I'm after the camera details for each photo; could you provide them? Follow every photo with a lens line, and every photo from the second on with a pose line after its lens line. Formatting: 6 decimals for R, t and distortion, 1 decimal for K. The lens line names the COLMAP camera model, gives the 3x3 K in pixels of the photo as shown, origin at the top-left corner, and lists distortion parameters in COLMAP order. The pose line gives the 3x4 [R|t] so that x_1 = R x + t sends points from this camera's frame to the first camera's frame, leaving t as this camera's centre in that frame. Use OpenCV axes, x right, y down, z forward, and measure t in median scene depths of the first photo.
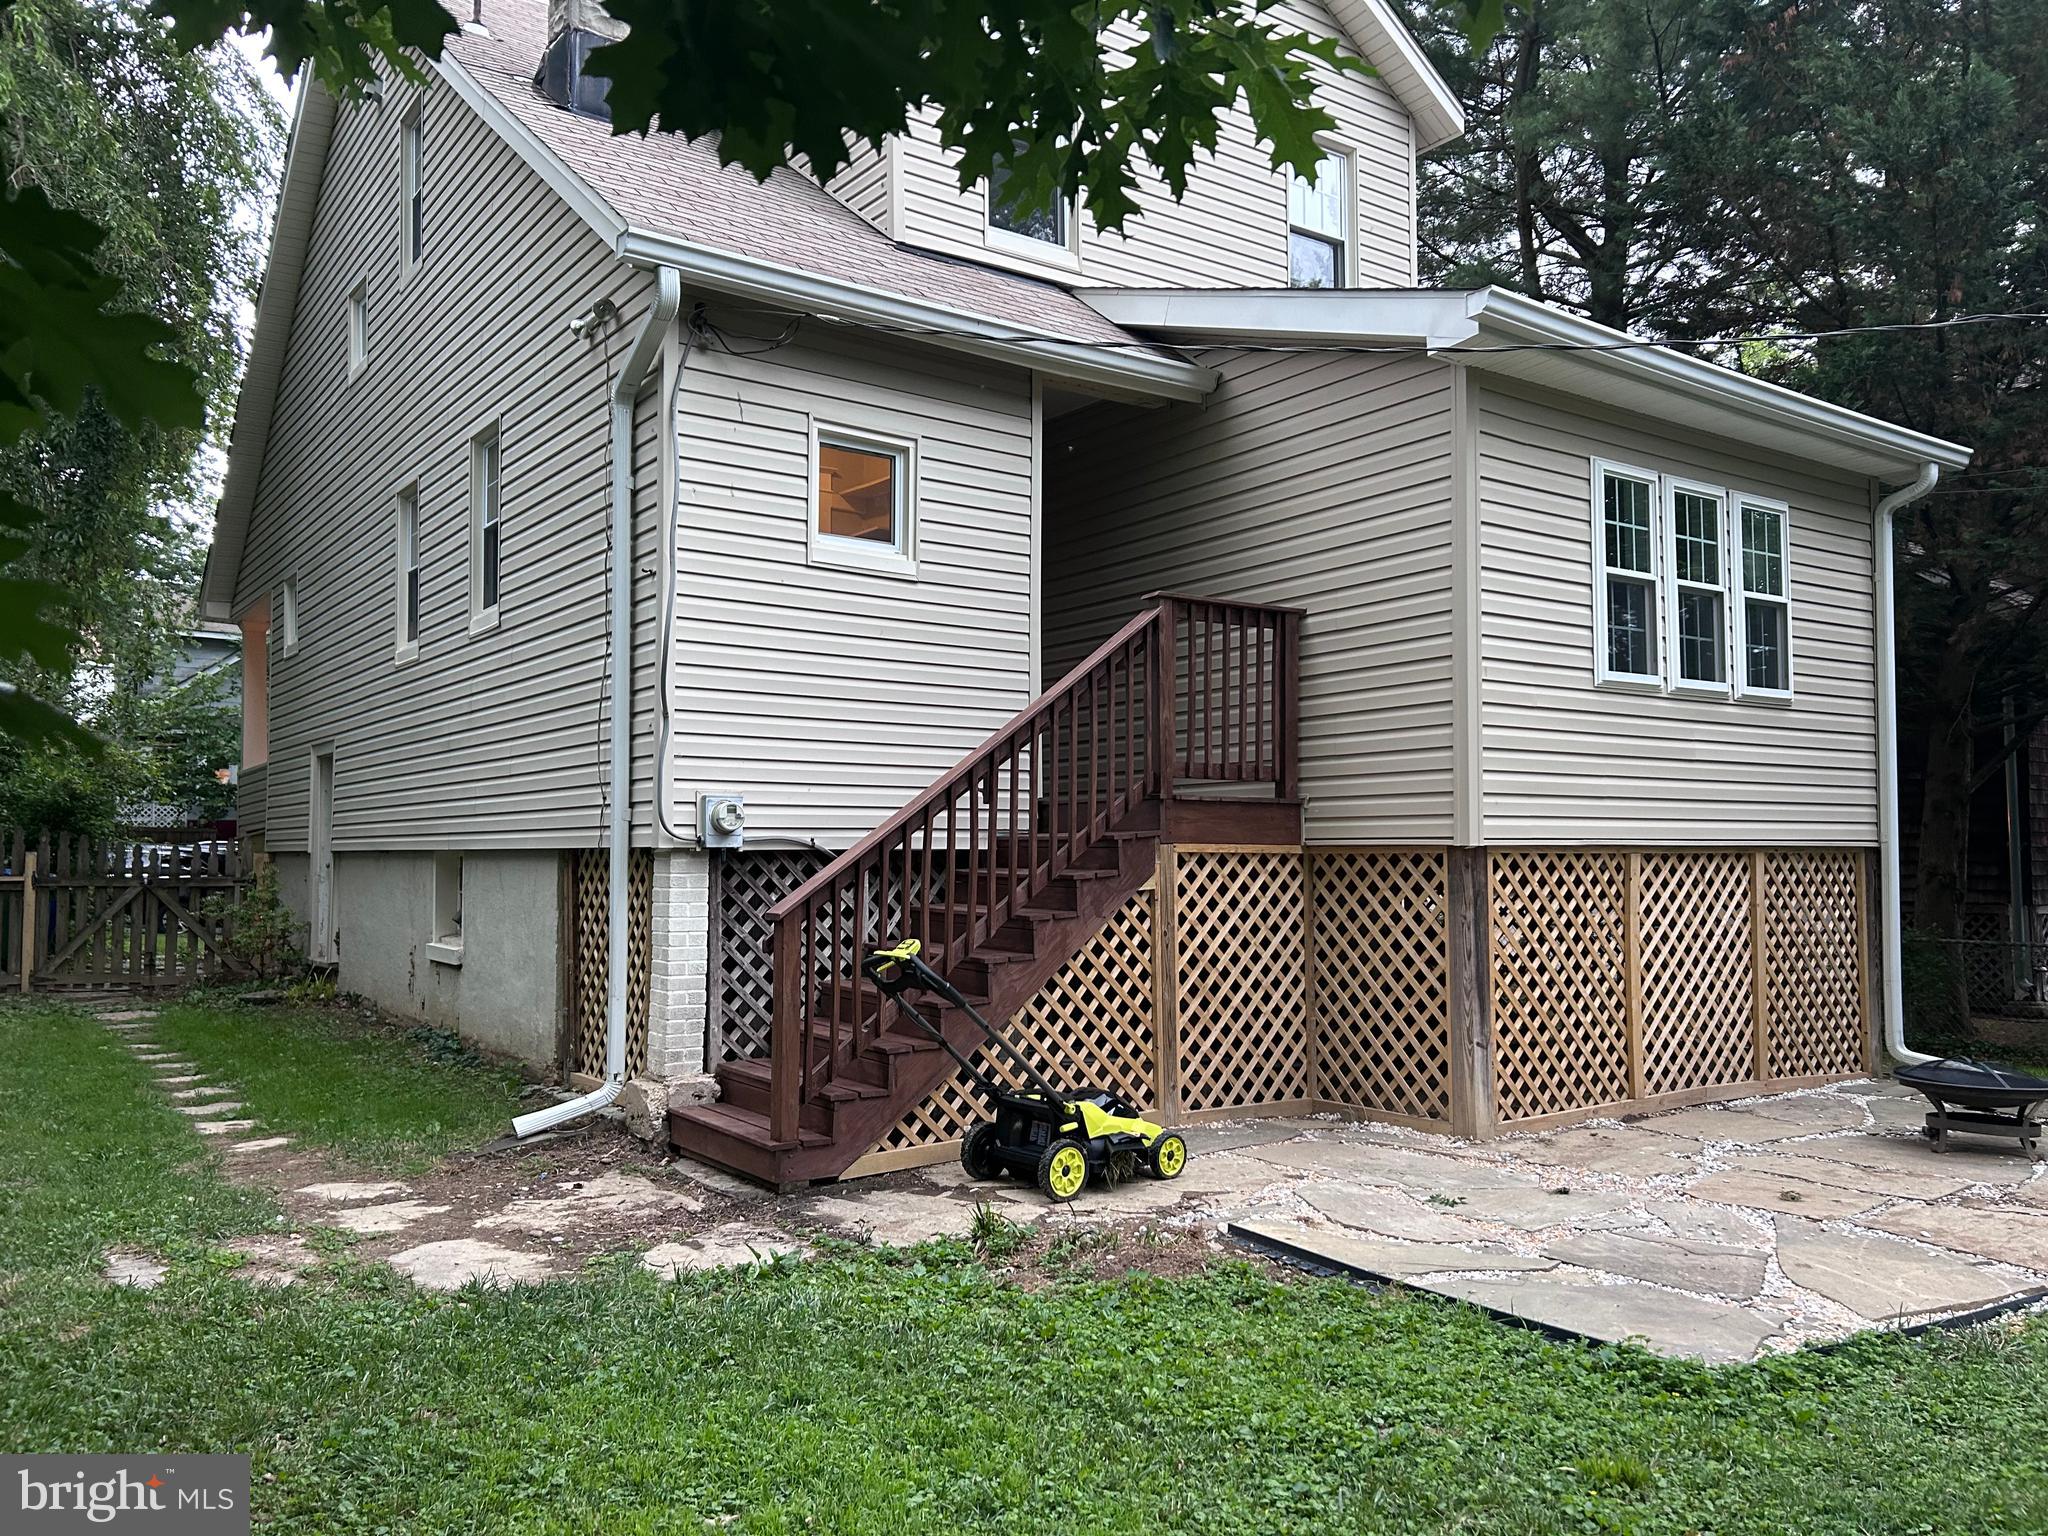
lens RADIAL K [[1550.3, 0, 1022.7], [0, 1550.3, 770.5], [0, 0, 1]] dist [0.027327, -0.019963]
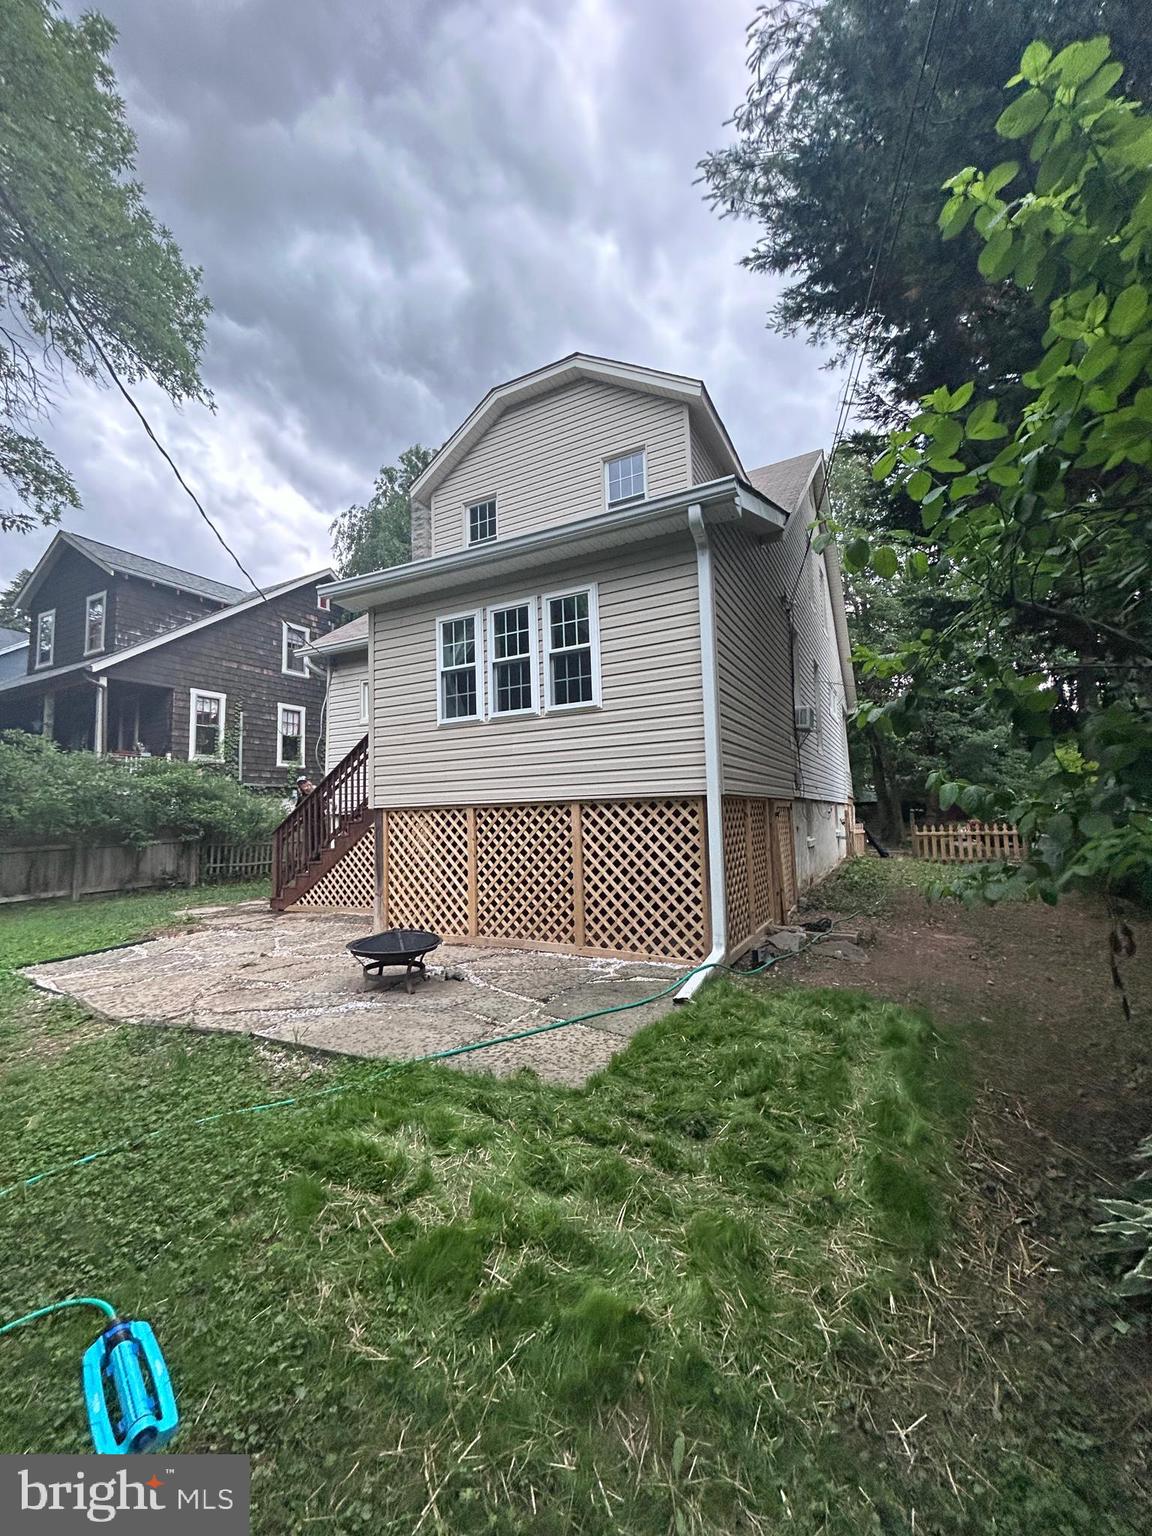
lens RADIAL K [[623.5, 0, 575.9], [0, 623.5, 763.1], [0, 0, 1]] dist [-0.000832, 0.000001]
pose [[0.452114, -0.090279, -0.887380, 1.082771], [0.069878, 0.995392, -0.065665, 0.054527], [0.889219, -0.032320, 0.456339, 0.723317]]
